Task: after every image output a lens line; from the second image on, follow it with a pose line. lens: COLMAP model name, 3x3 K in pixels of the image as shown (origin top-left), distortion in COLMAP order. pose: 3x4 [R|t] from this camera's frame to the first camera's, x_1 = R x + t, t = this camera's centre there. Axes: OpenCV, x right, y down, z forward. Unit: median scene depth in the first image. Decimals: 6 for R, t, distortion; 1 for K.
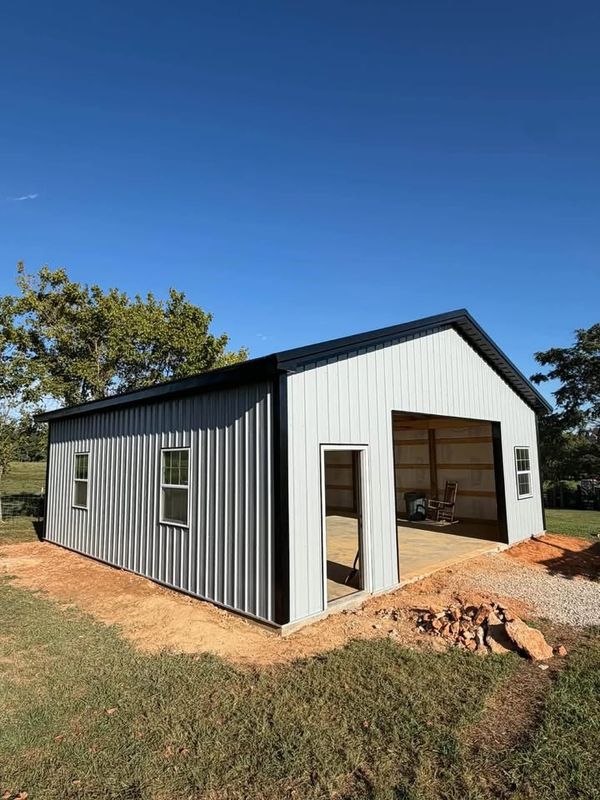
lens RADIAL K [[498.9, 0, 308.0], [0, 498.9, 397.3], [0, 0, 1]] dist [0.021612, 0.002354]
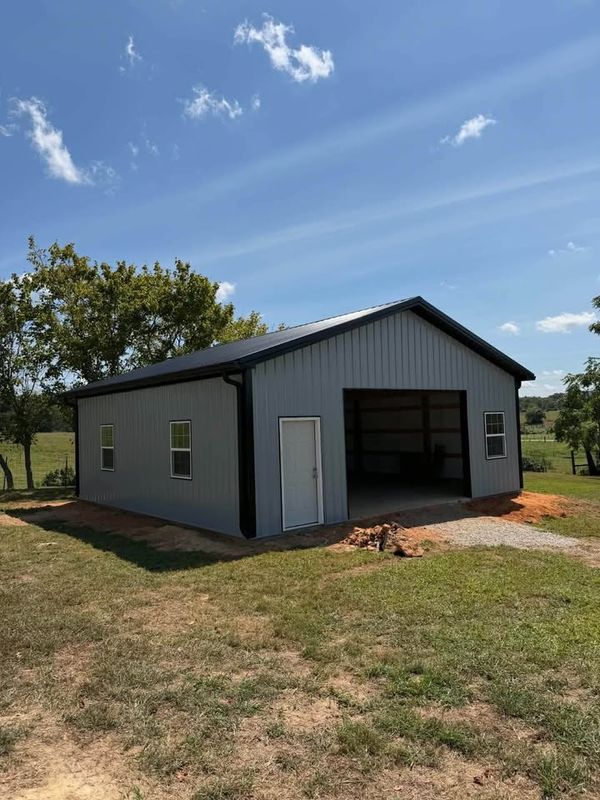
lens RADIAL K [[608.7, 0, 298.1], [0, 608.7, 402.6], [0, 0, 1]] dist [0.074500, 0.007142]
pose [[0.995361, -0.018202, -0.094472, 0.090959], [0.026372, 0.995948, 0.085974, -0.033695], [0.092525, -0.088066, 0.991808, -0.253951]]
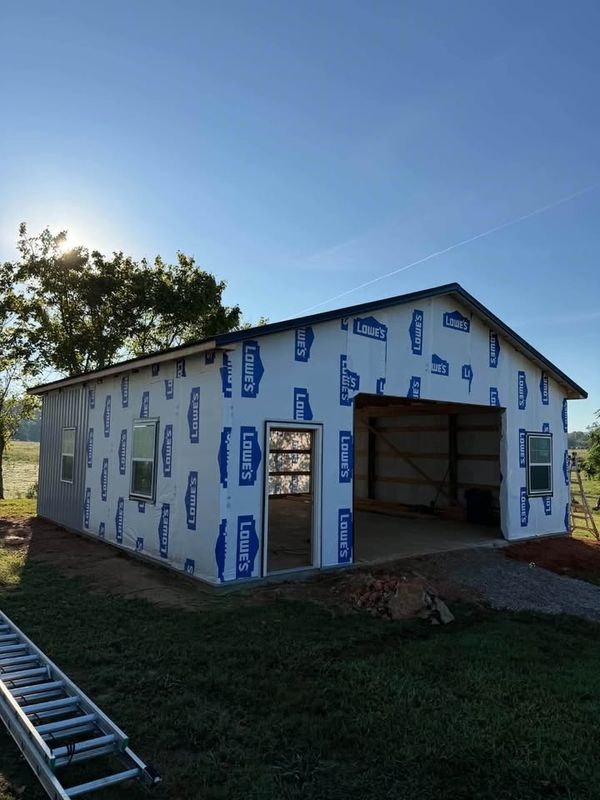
lens RADIAL K [[608.7, 0, 295.8], [0, 608.7, 402.4], [0, 0, 1]] dist [0.074500, 0.007142]
pose [[0.991426, 0.025175, -0.128220, 0.094727], [-0.019513, 0.998786, 0.045222, -0.000963], [0.129203, -0.042332, 0.990714, -0.094538]]
